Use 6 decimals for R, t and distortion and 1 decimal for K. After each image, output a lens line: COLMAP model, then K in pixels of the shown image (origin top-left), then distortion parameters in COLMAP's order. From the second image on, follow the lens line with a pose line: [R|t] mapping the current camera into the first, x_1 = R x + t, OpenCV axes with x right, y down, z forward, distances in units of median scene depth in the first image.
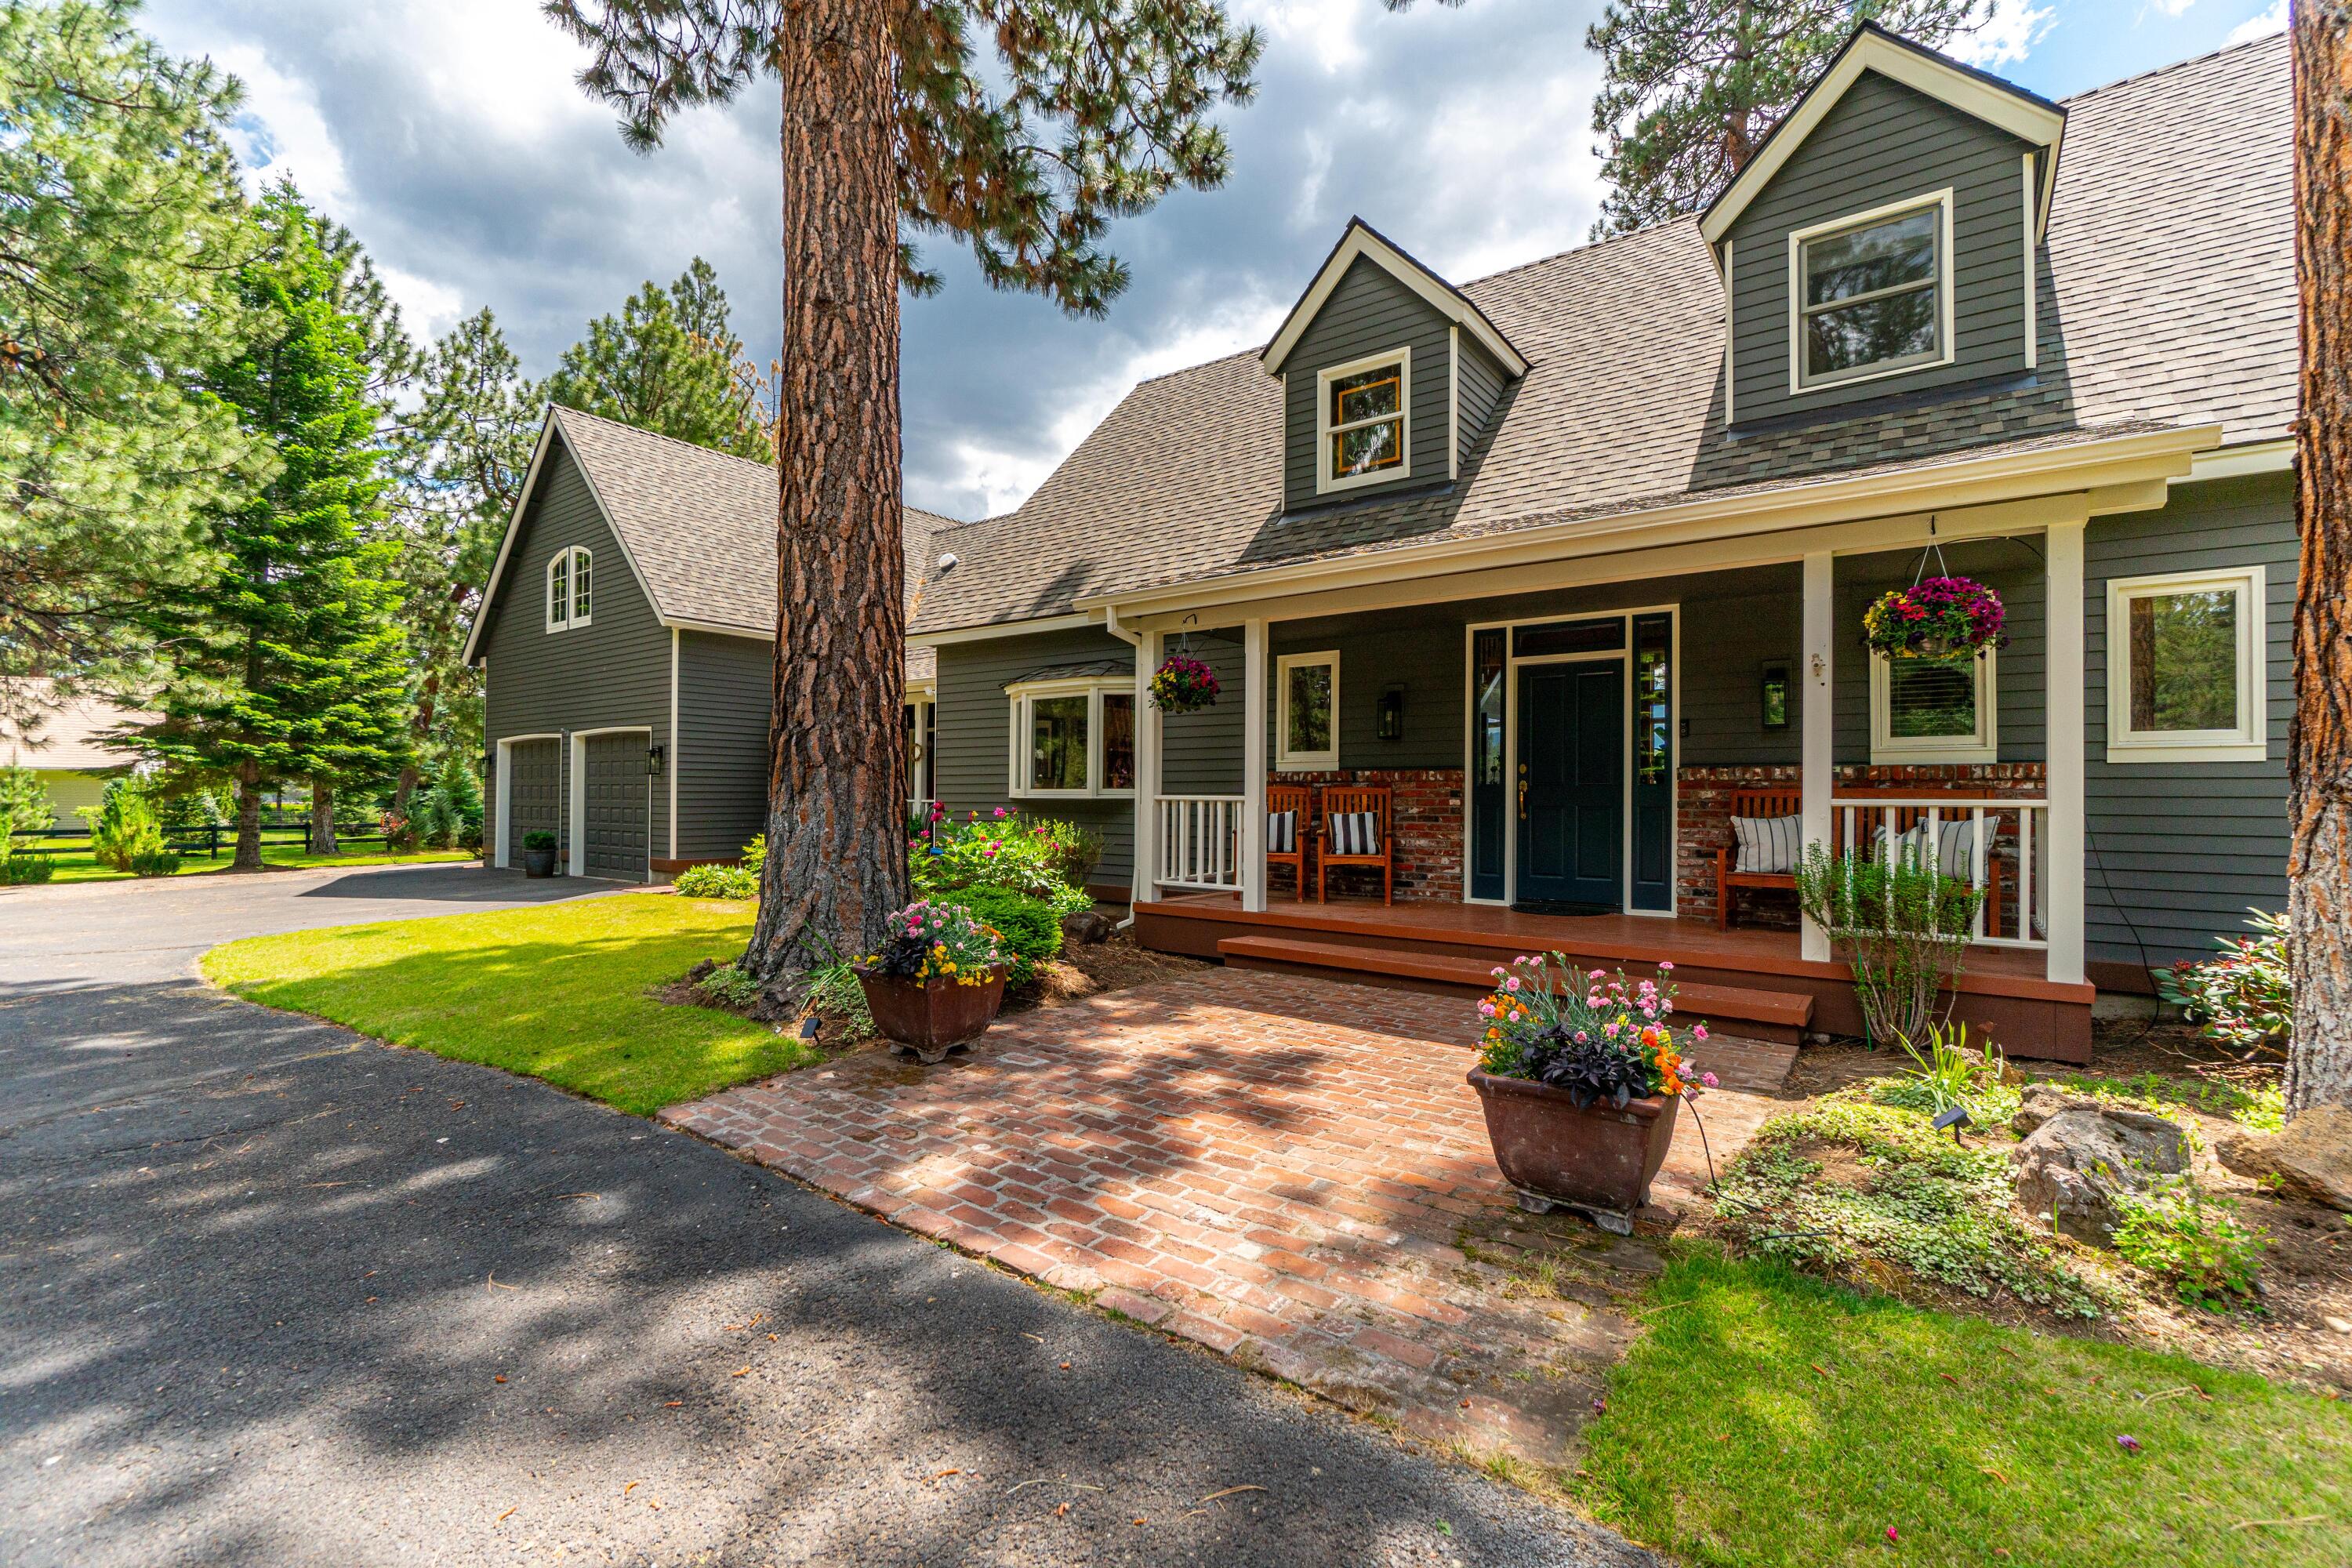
lens RADIAL K [[1006.7, 0, 1190.1], [0, 1006.7, 779.3], [0, 0, 1]] dist [-0.001918, 0.000086]
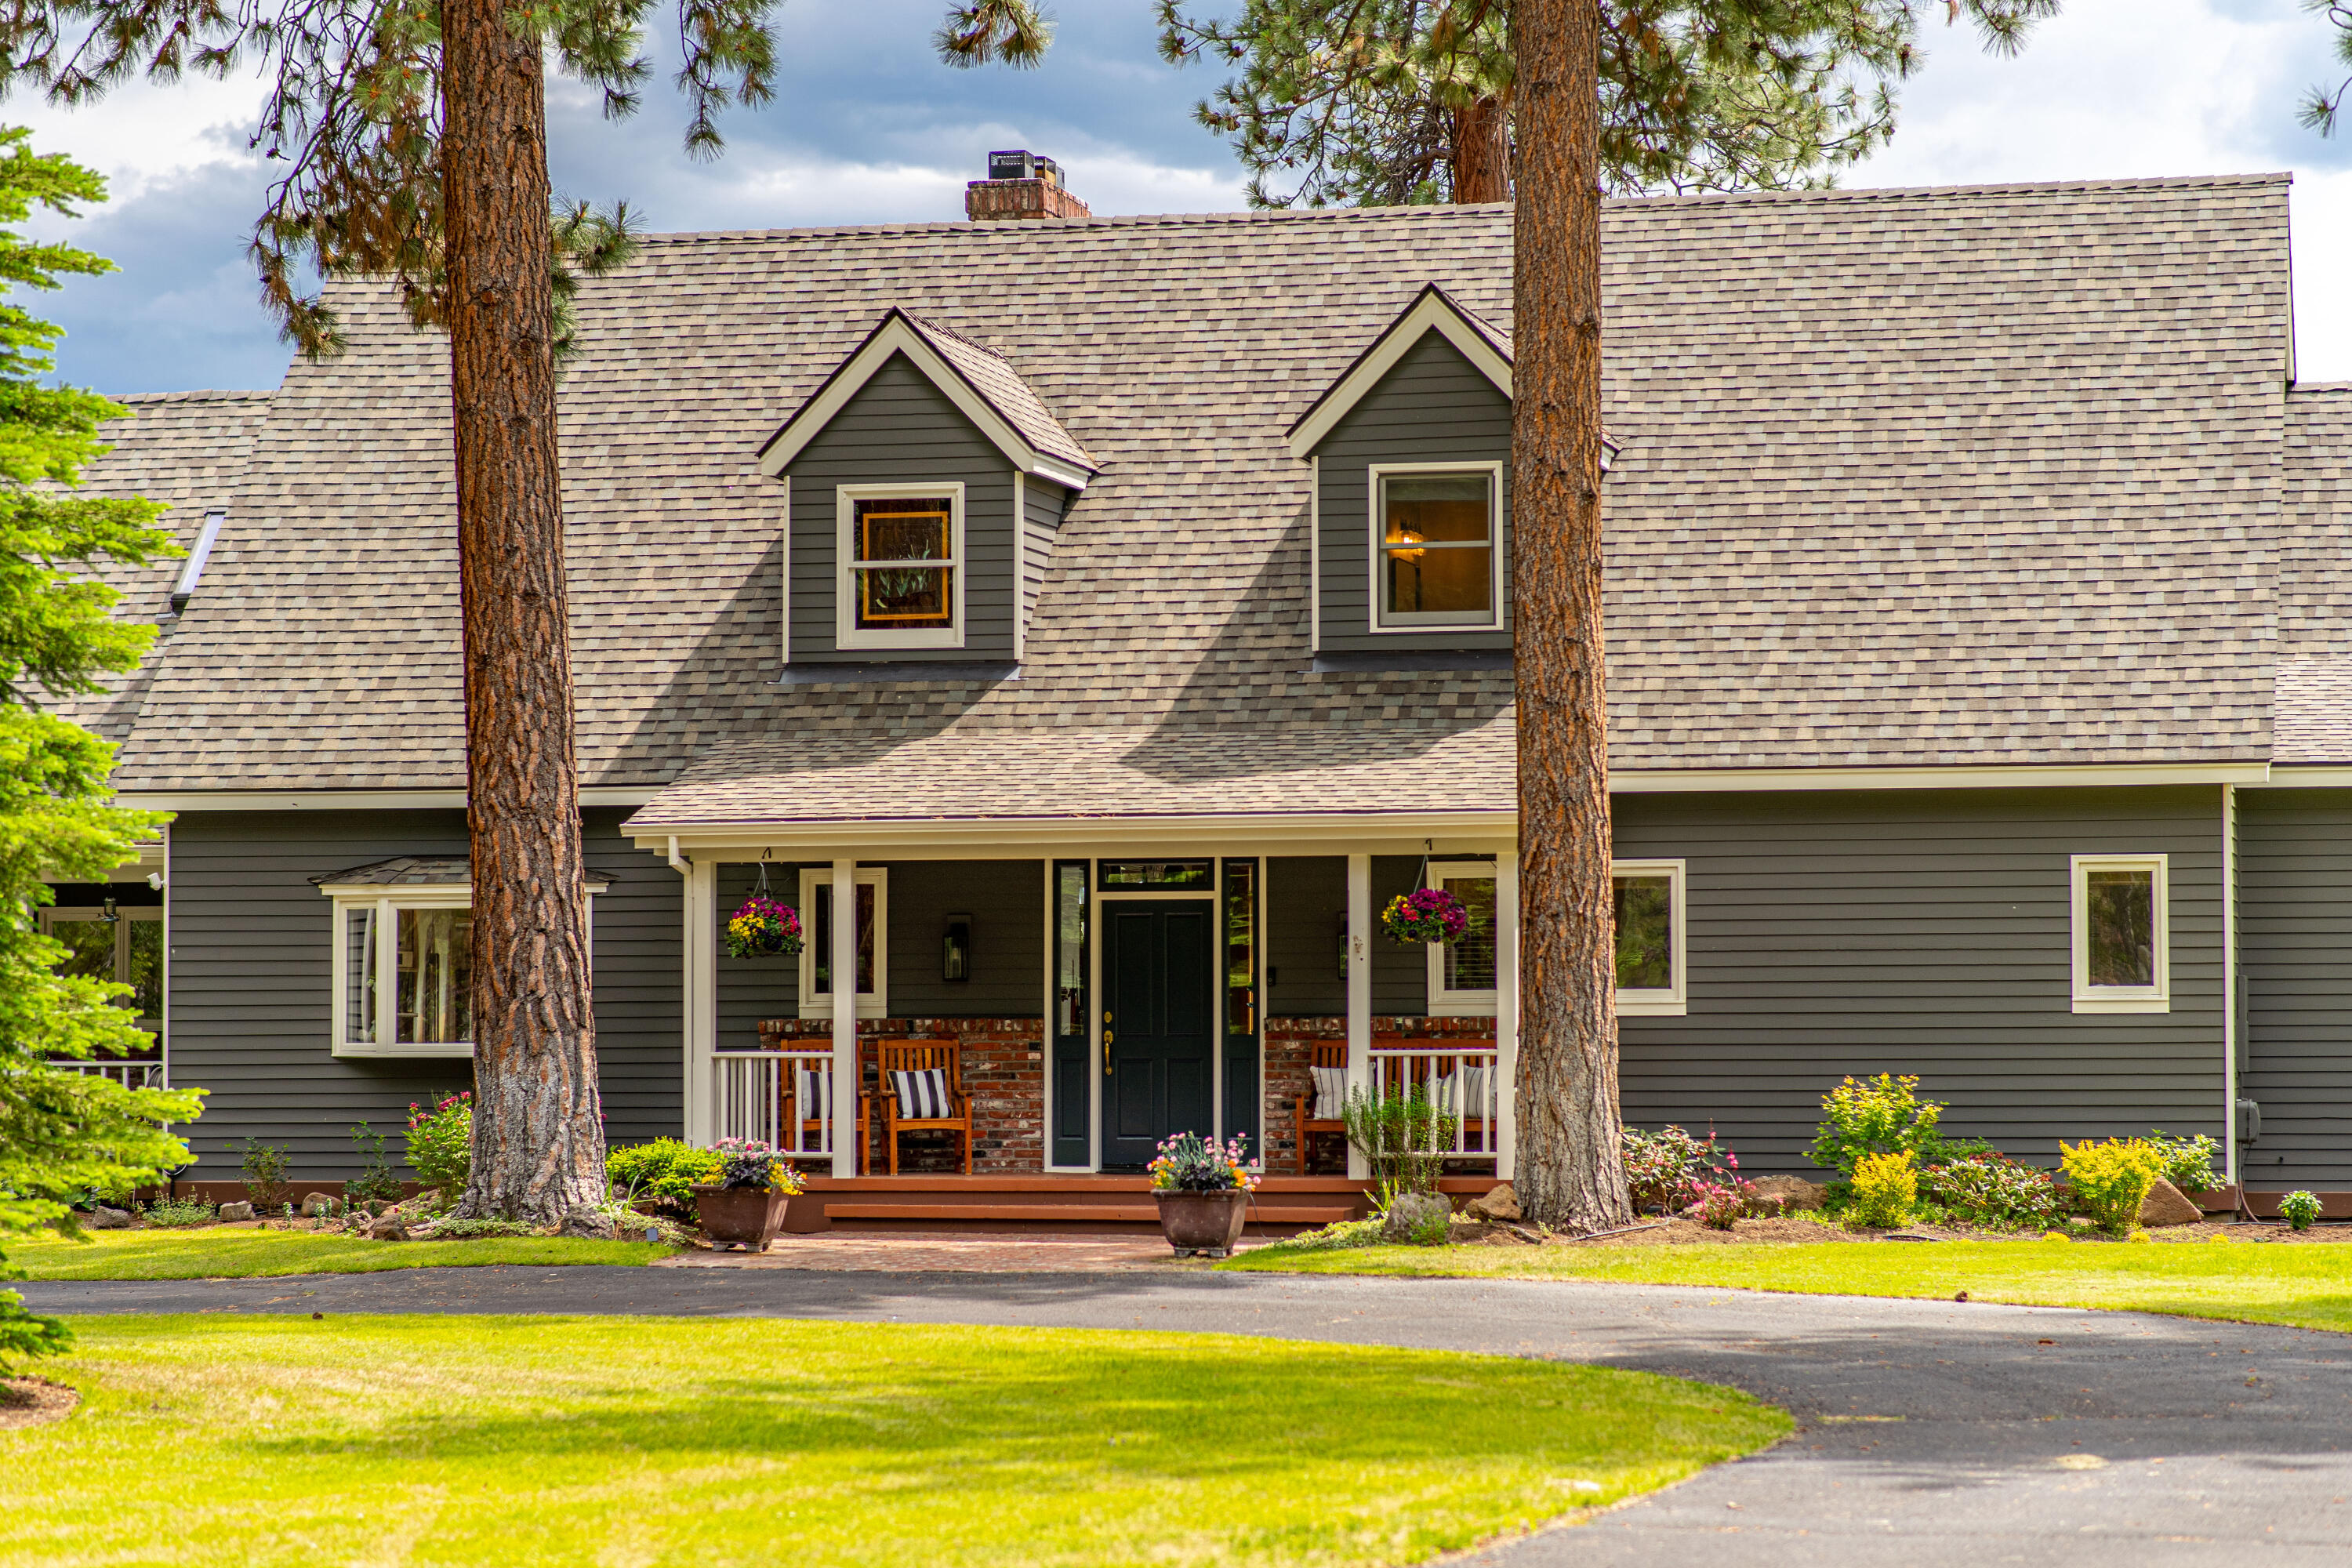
lens RADIAL K [[5644.1, 0, 1225.5], [0, 5644.1, 778.4], [0, 0, 1]] dist [-0.102582, -1.023665]
pose [[0.913378, 0.007768, 0.407039, -1.987144], [0.002883, 0.999669, -0.025547, -0.116481], [-0.407103, 0.024508, 0.913053, -4.451694]]
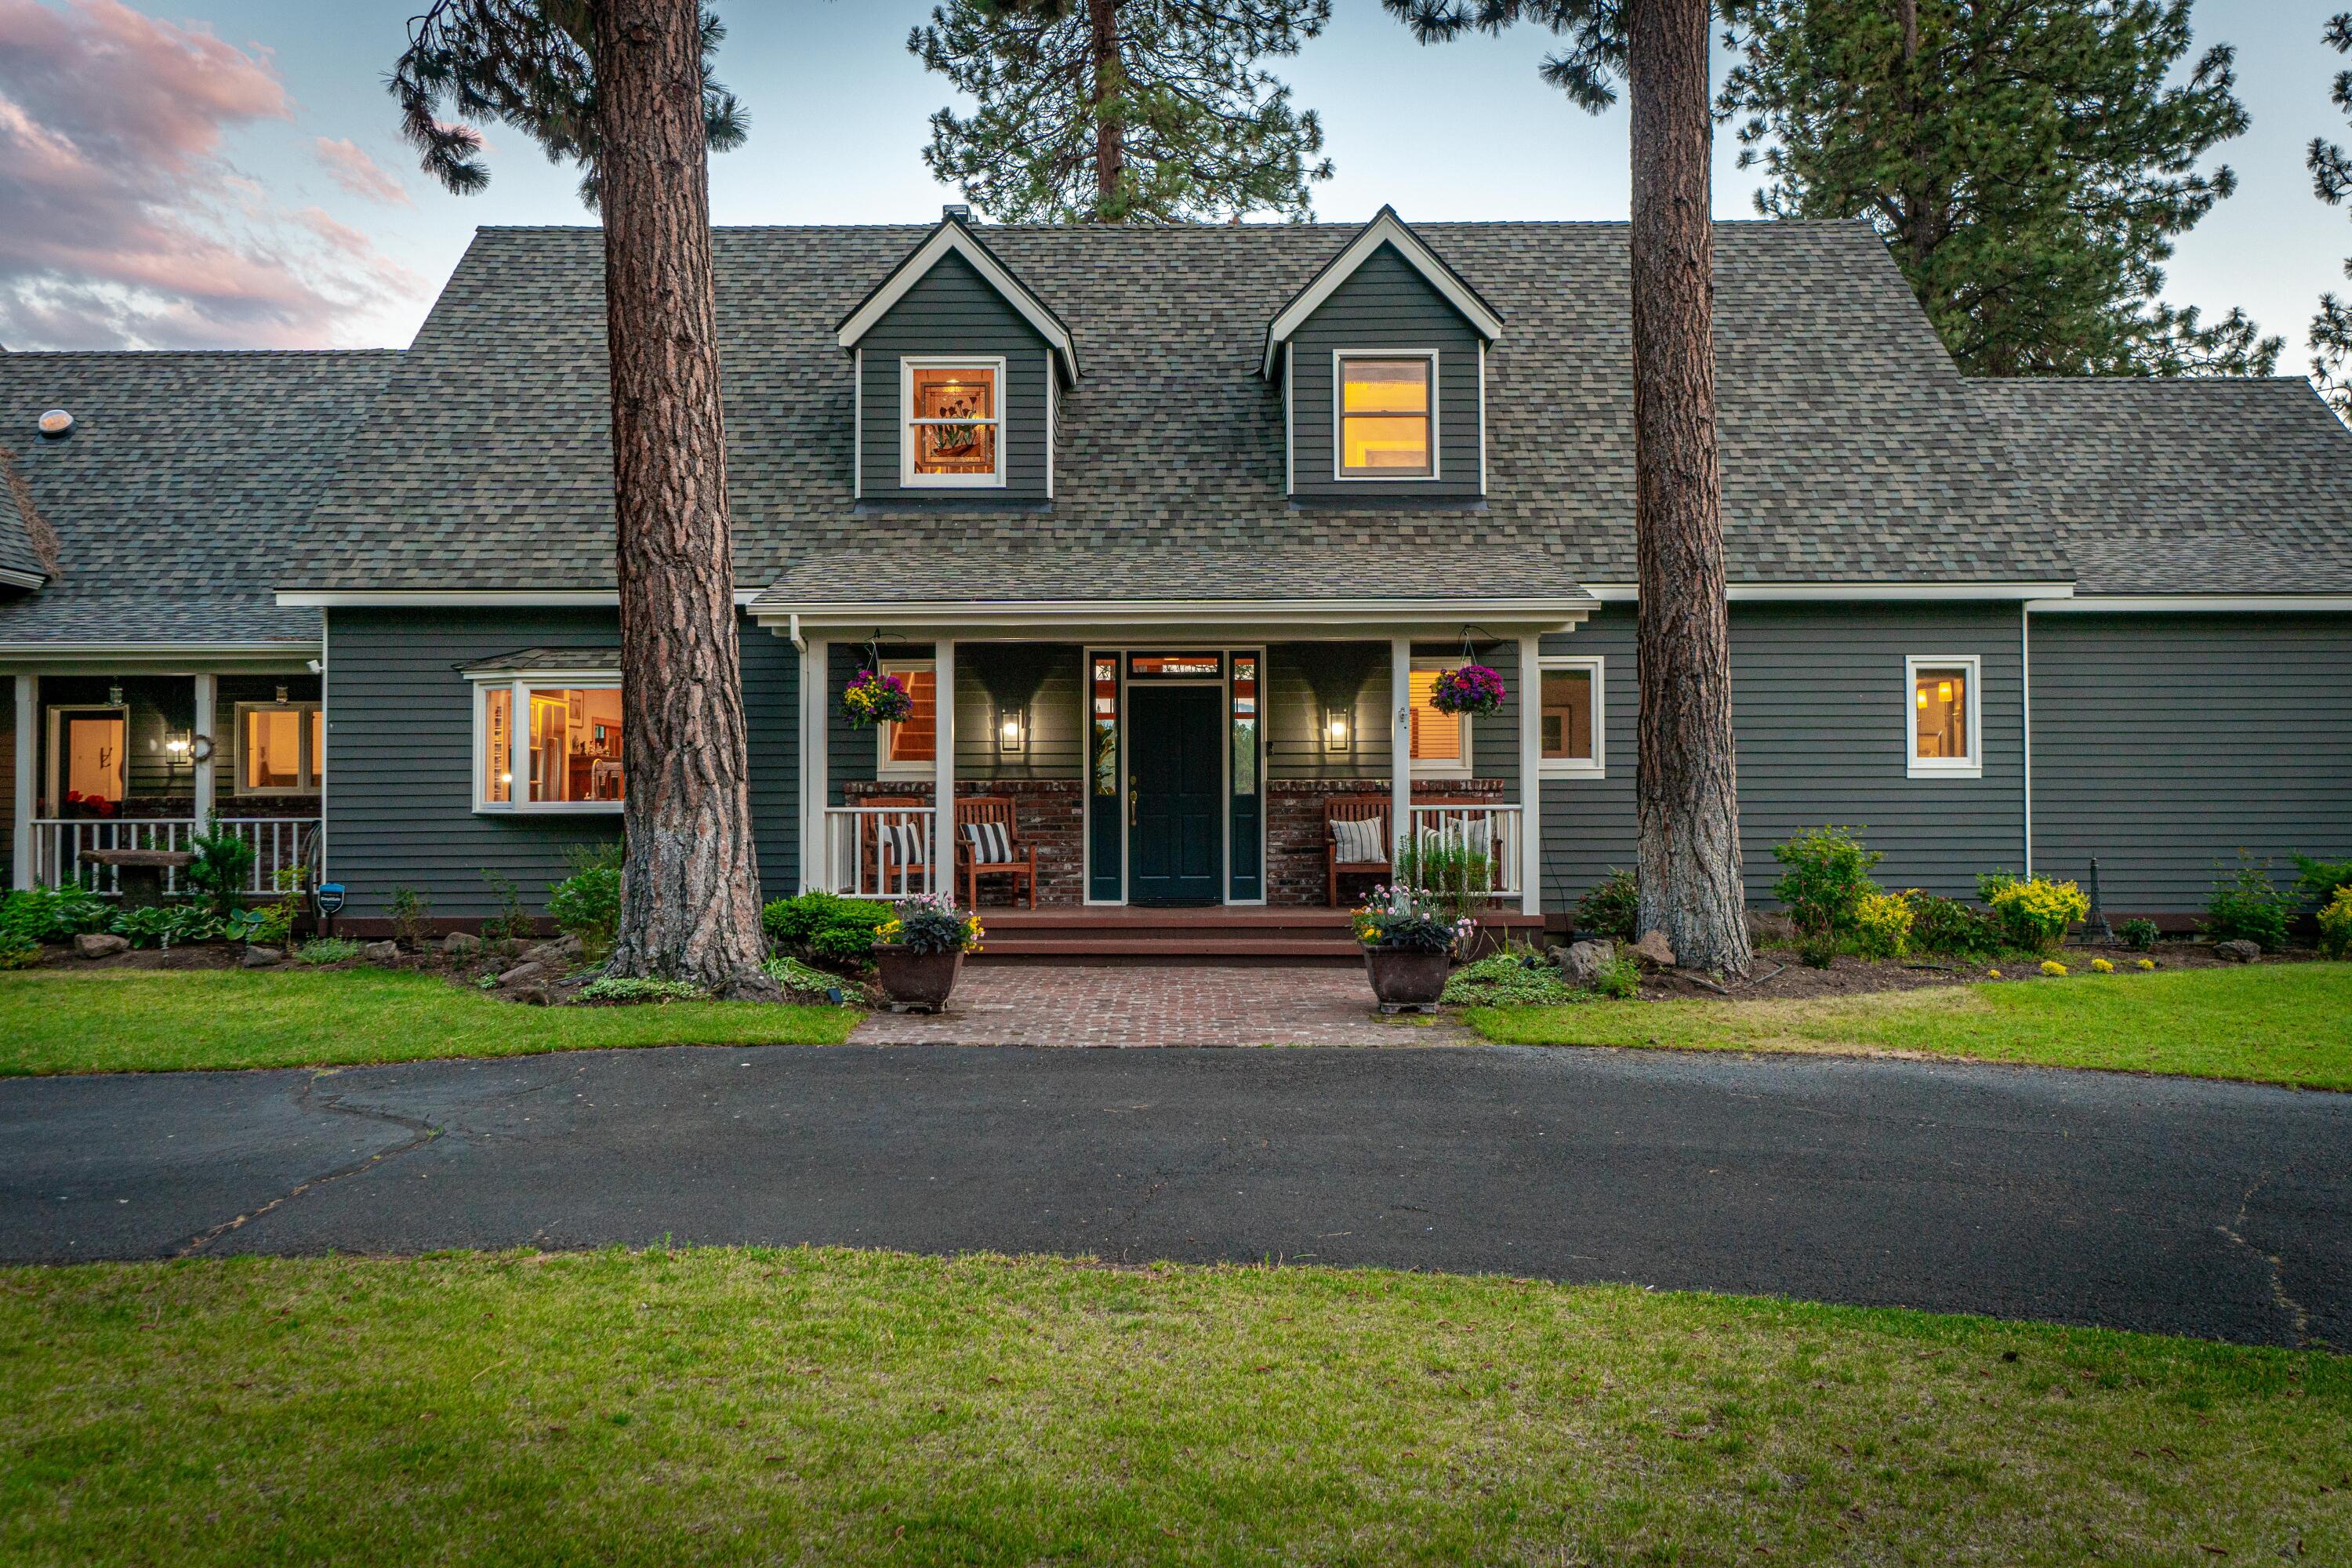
lens RADIAL K [[1791.4, 0, 1176.0], [0, 1791.4, 784.0], [0, 0, 1]] dist [0.007874, -0.052296]
pose [[0.805963, -0.001436, 0.591964, -0.990869], [-0.001414, 0.999990, 0.004350, -0.018958], [-0.591964, -0.004343, 0.805953, -0.760954]]
